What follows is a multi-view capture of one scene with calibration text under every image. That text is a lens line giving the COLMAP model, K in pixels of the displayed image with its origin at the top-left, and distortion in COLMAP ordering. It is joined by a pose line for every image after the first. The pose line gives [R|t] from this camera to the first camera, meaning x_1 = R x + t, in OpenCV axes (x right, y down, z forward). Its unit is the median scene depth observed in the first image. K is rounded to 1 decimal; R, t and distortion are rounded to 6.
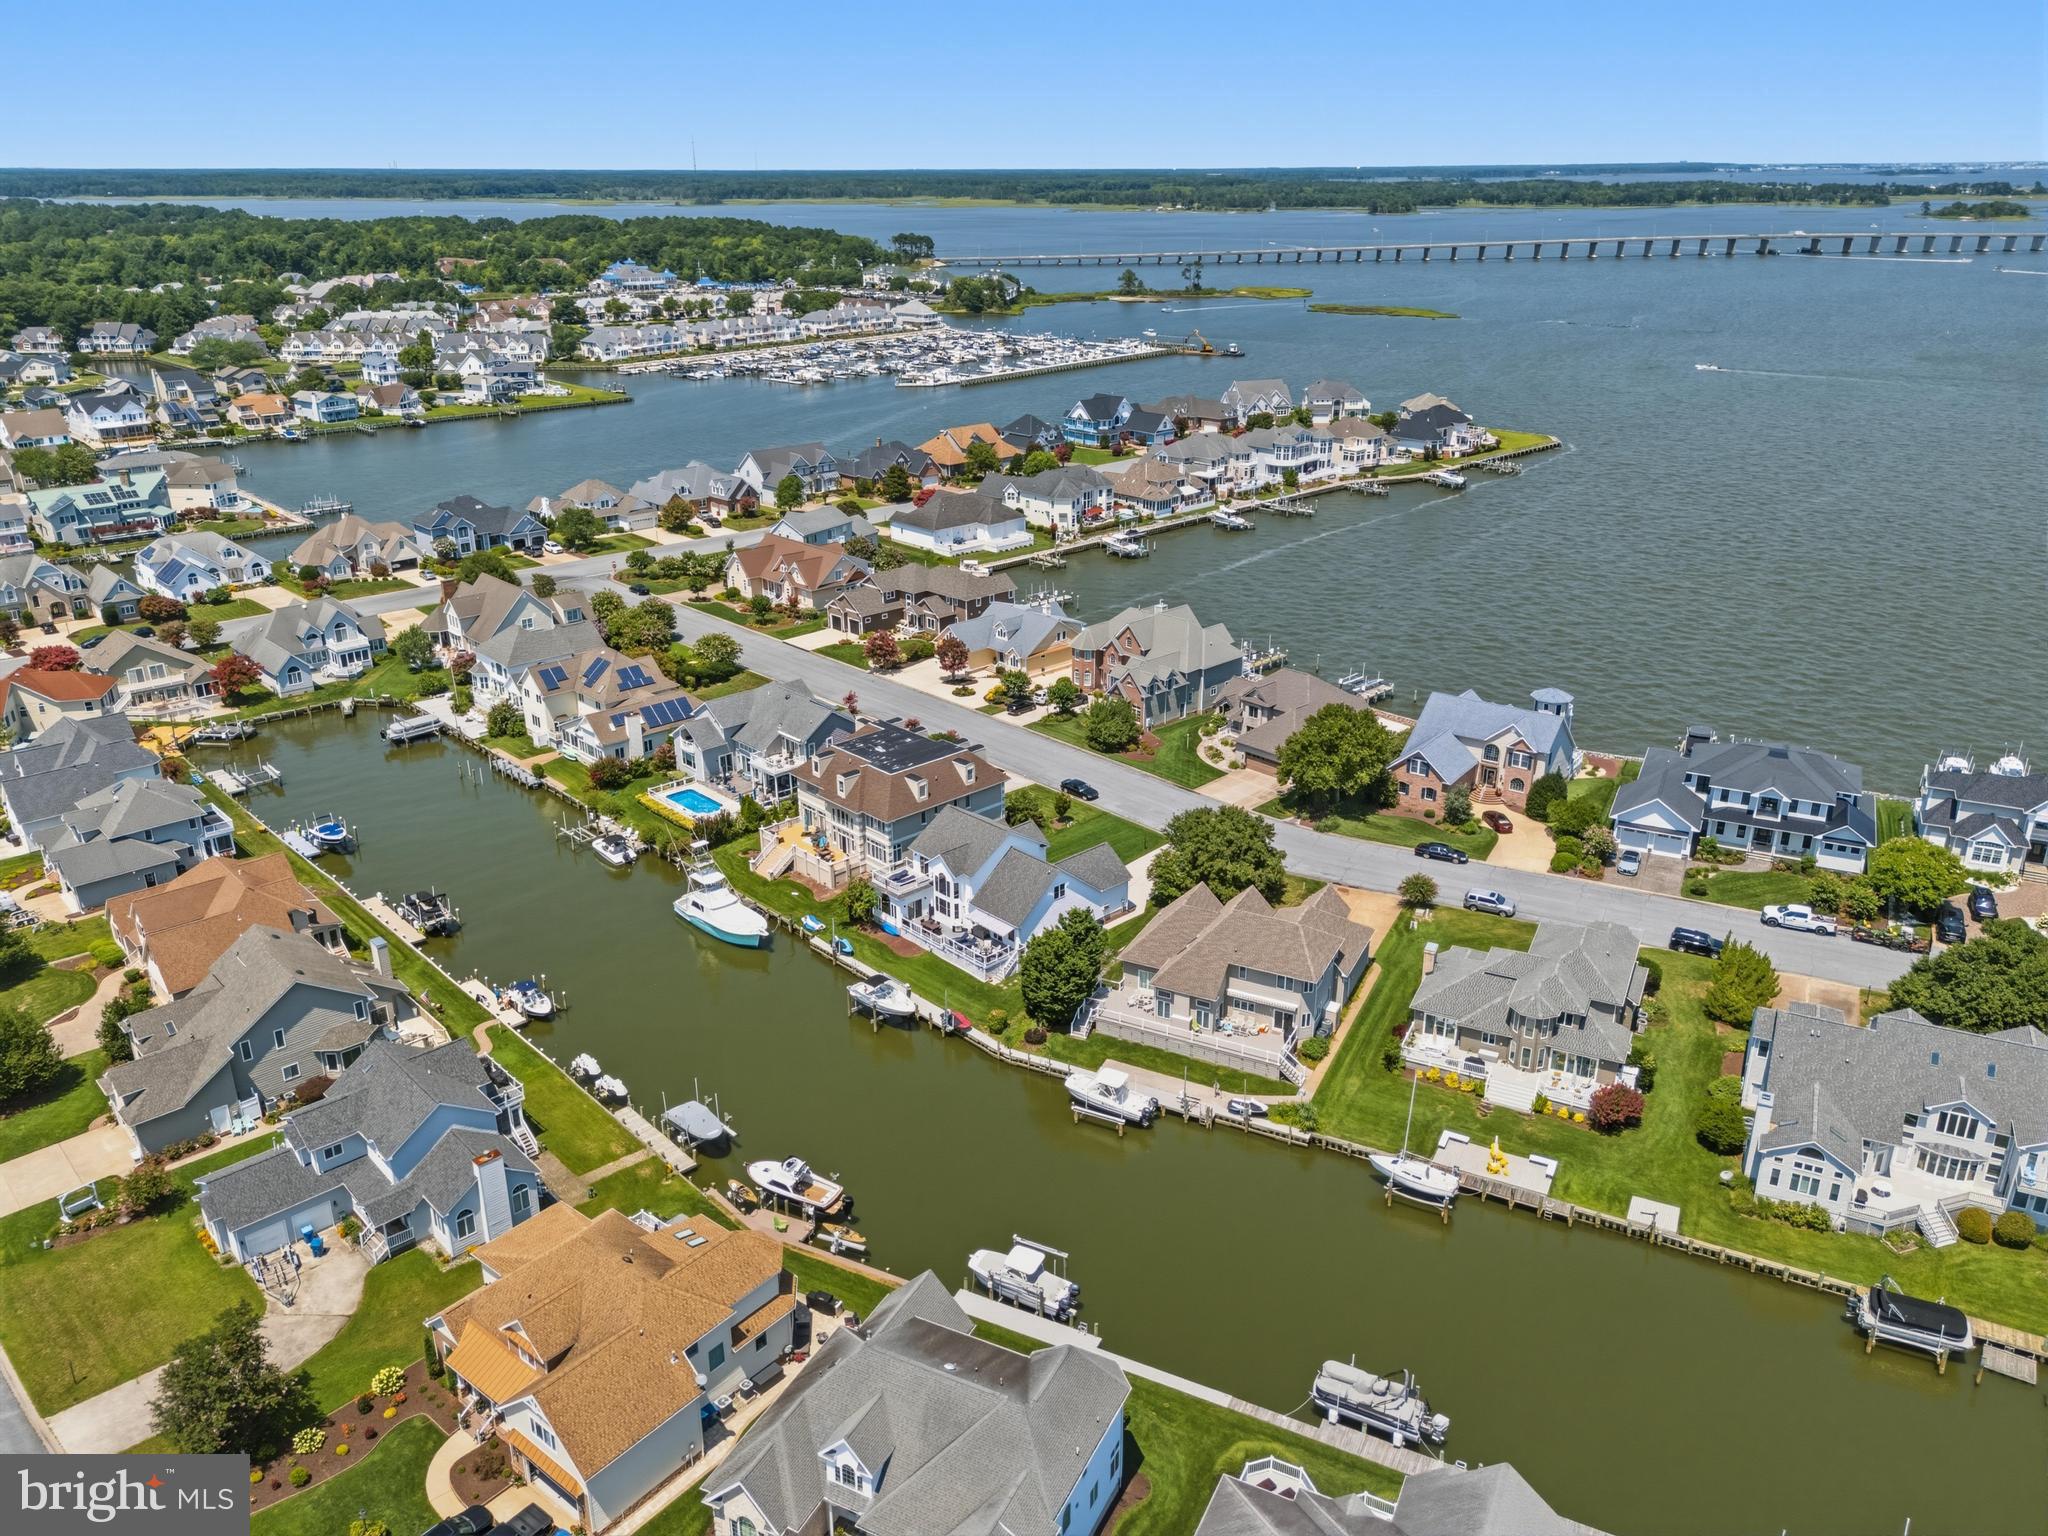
lens RADIAL K [[1505.7, 0, 1010.0], [0, 1505.7, 757.6], [0, 0, 1]] dist [0.082272, -0.086647]
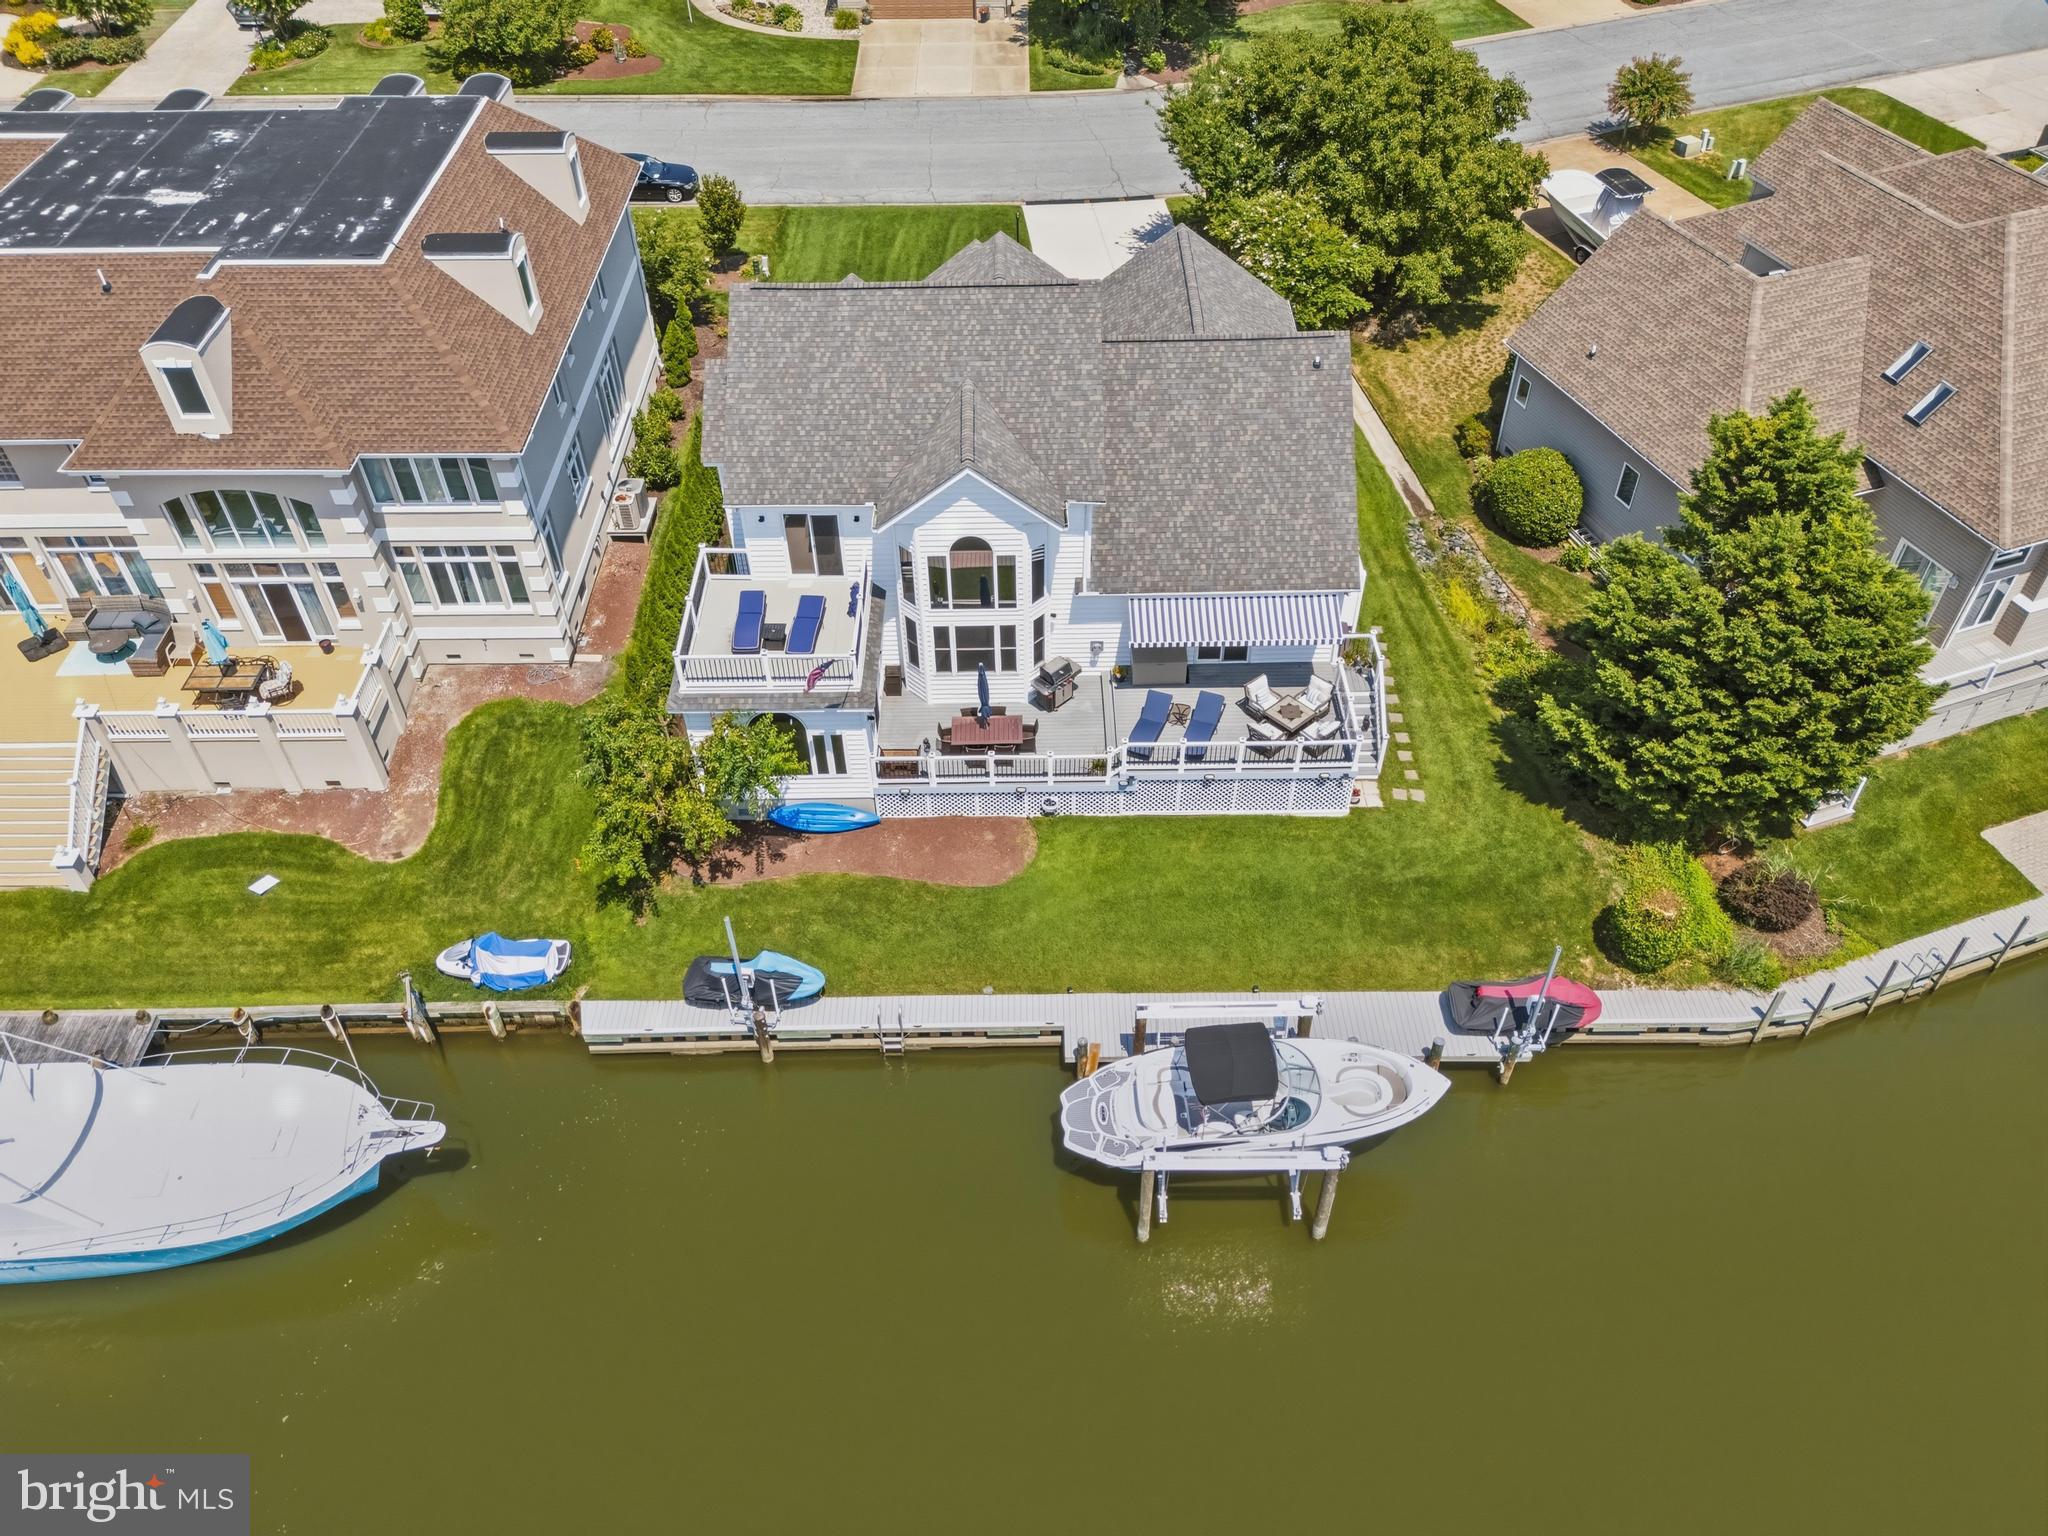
lens RADIAL K [[1505.7, 0, 1019.5], [0, 1505.7, 776.5], [0, 0, 1]] dist [0.082272, -0.086647]
pose [[0.677567, -0.516183, 0.523887, -0.178903], [0.274888, 0.838442, 0.470587, -0.006591], [-0.682158, -0.174844, 0.709993, 0.741194]]
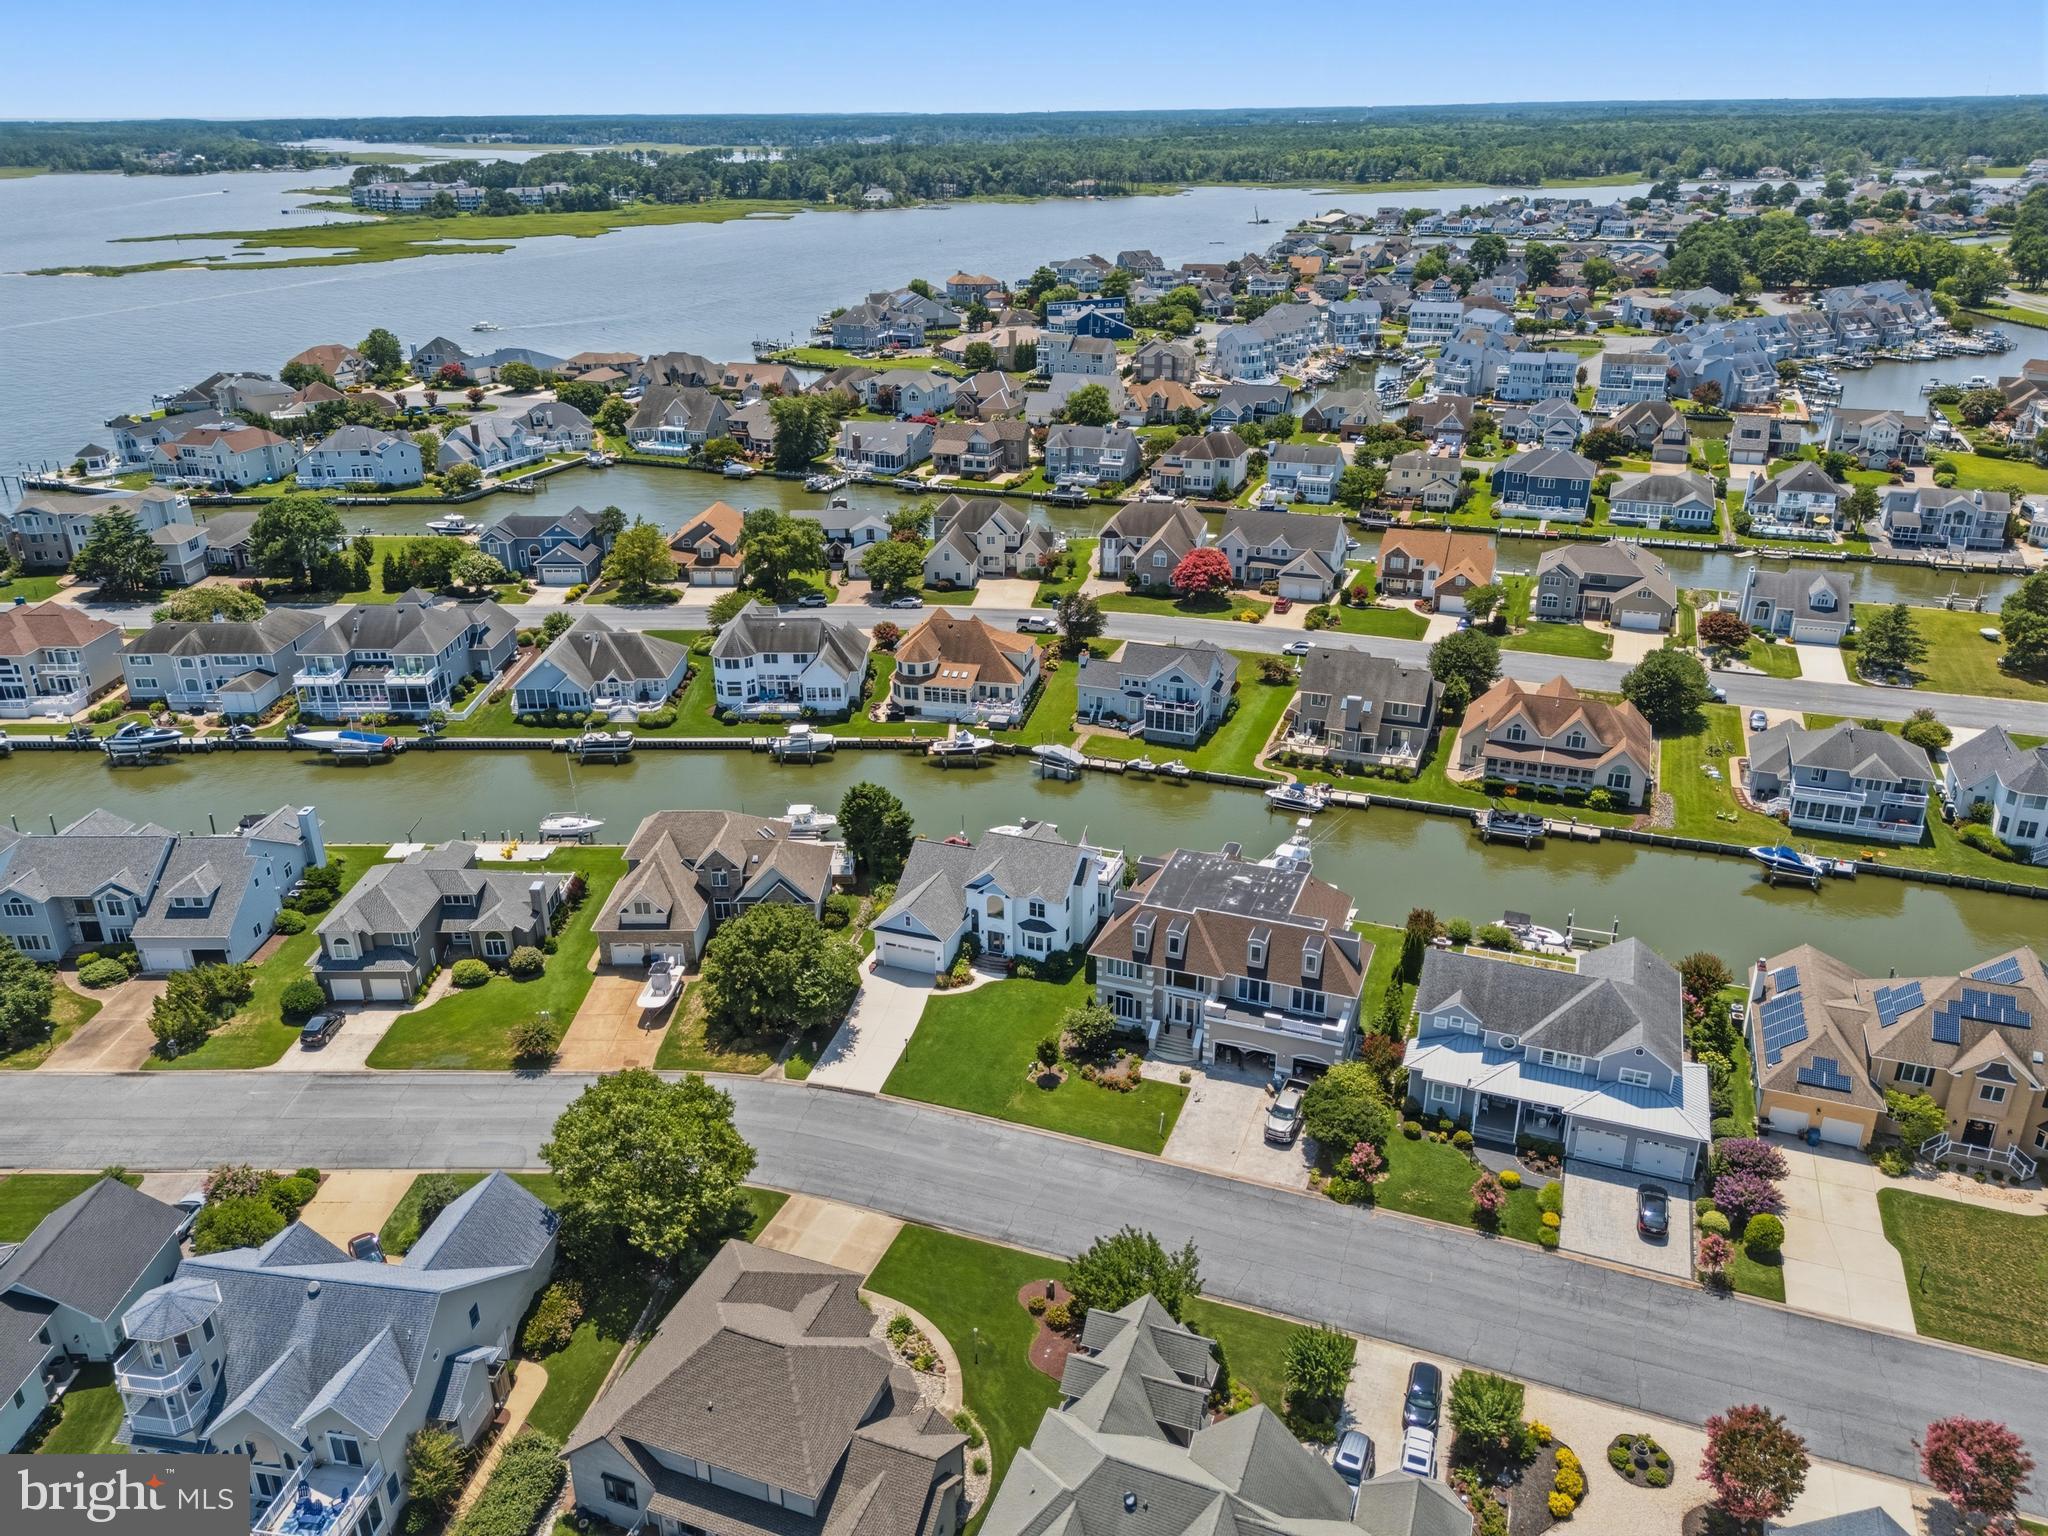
lens RADIAL K [[1505.7, 0, 1020.2], [0, 1505.7, 757.5], [0, 0, 1]] dist [0.082272, -0.086647]
pose [[-0.898681, 0.186556, -0.396951, 0.317003], [-0.141699, 0.733010, 0.665295, -0.562119], [0.415084, 0.654135, -0.632307, 1.447887]]
